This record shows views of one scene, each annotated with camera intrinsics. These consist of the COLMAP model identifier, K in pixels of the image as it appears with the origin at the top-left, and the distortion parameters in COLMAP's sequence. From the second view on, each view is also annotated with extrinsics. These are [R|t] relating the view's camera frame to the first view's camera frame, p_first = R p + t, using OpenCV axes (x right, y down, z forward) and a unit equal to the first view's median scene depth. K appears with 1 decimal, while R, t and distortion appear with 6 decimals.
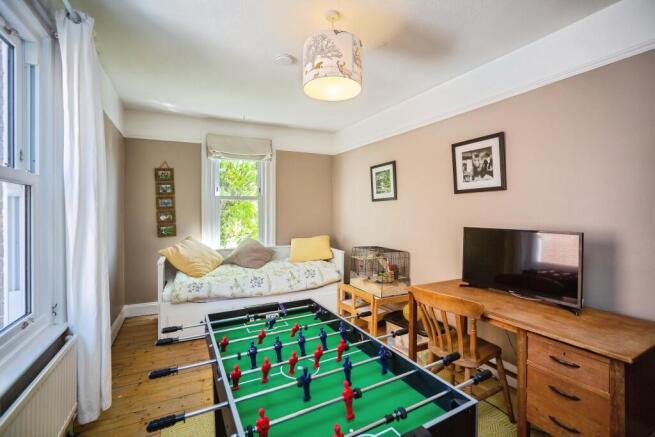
lens RADIAL K [[283.4, 0, 325.9], [0, 283.4, 213.4], [0, 0, 1]] dist [-0.061416, 0.014858]
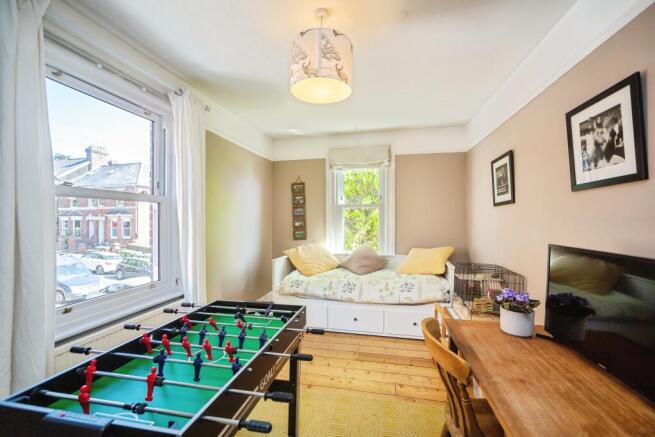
lens RADIAL K [[284.6, 0, 327.5], [0, 284.6, 218.5], [0, 0, 1]] dist [-0.061399, 0.012039]
pose [[0.775200, 0.000601, -0.631716, 0.328285], [-0.005839, 0.999964, -0.006213, -0.001283], [0.631689, 0.008505, 0.775175, 0.139227]]
